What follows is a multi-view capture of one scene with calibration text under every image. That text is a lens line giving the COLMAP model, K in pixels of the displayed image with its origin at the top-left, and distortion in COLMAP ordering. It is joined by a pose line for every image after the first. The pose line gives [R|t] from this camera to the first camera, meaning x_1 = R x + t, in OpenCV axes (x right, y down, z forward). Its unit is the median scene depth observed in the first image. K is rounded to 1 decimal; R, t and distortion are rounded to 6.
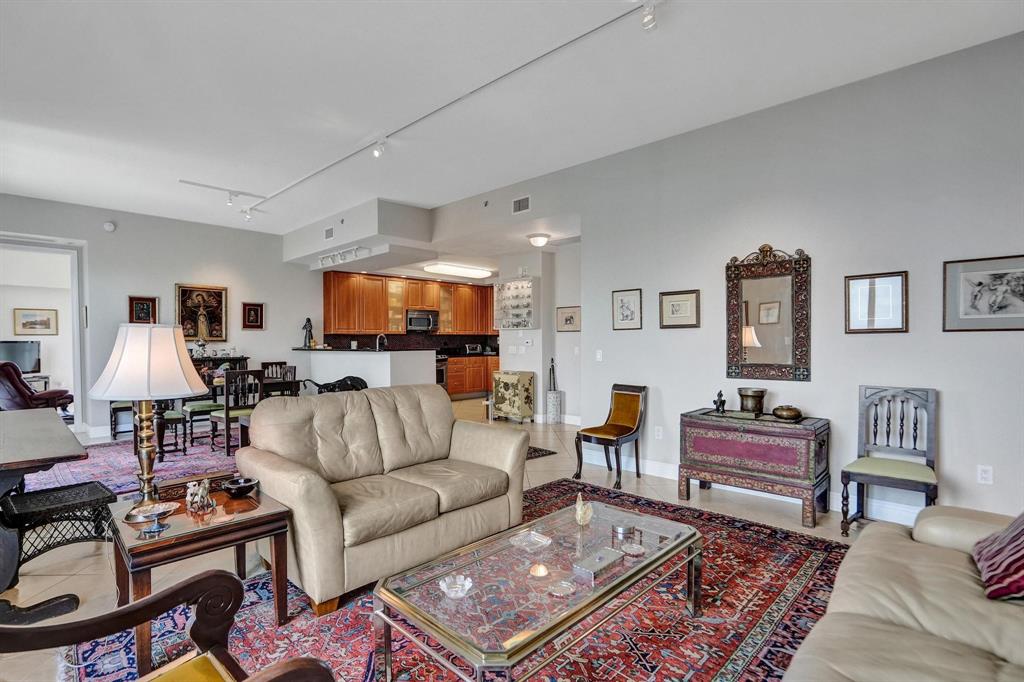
lens RADIAL K [[491.4, 0, 512.2], [0, 491.4, 341.6], [0, 0, 1]] dist [-0.025580, 0.007116]
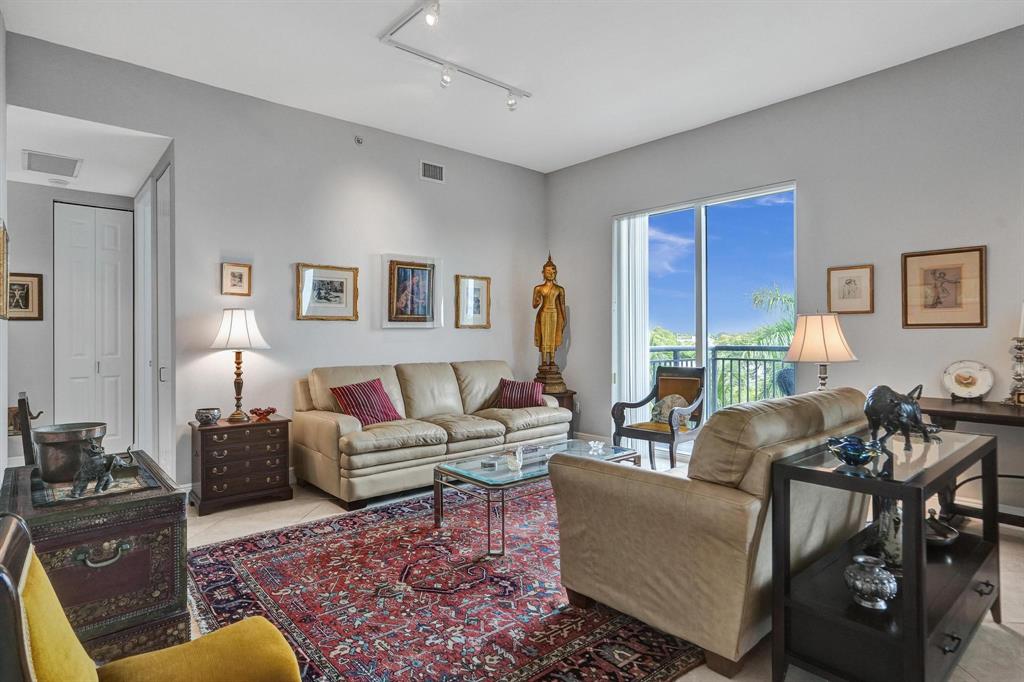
lens RADIAL K [[556.1, 0, 502.6], [0, 556.1, 327.2], [0, 0, 1]] dist [-0.024244, 0.000823]
pose [[-0.995052, 0.007279, 0.099087, 0.017773], [0.005750, 0.999860, -0.015707, 0.010051], [-0.099188, -0.015060, -0.994955, 1.305347]]
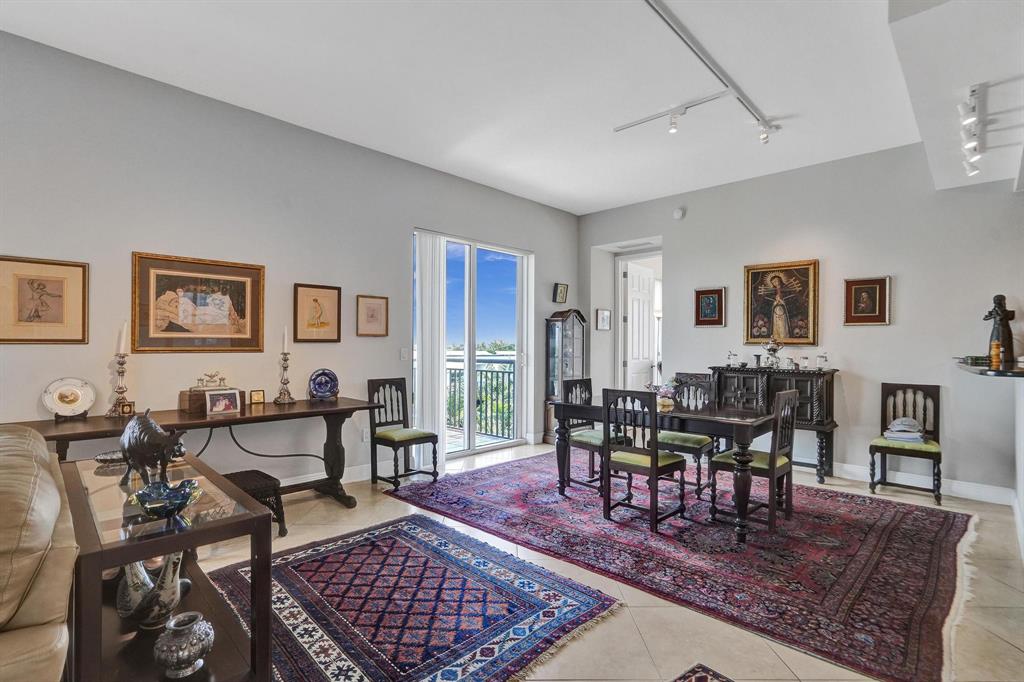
lens RADIAL K [[491.4, 0, 504.1], [0, 491.4, 342.7], [0, 0, 1]] dist [-0.025580, 0.007116]
pose [[-0.018160, 0.002087, -0.999833, 0.102776], [-0.004173, 0.999989, 0.002163, -0.003964], [0.999826, 0.004212, -0.018151, 1.071151]]
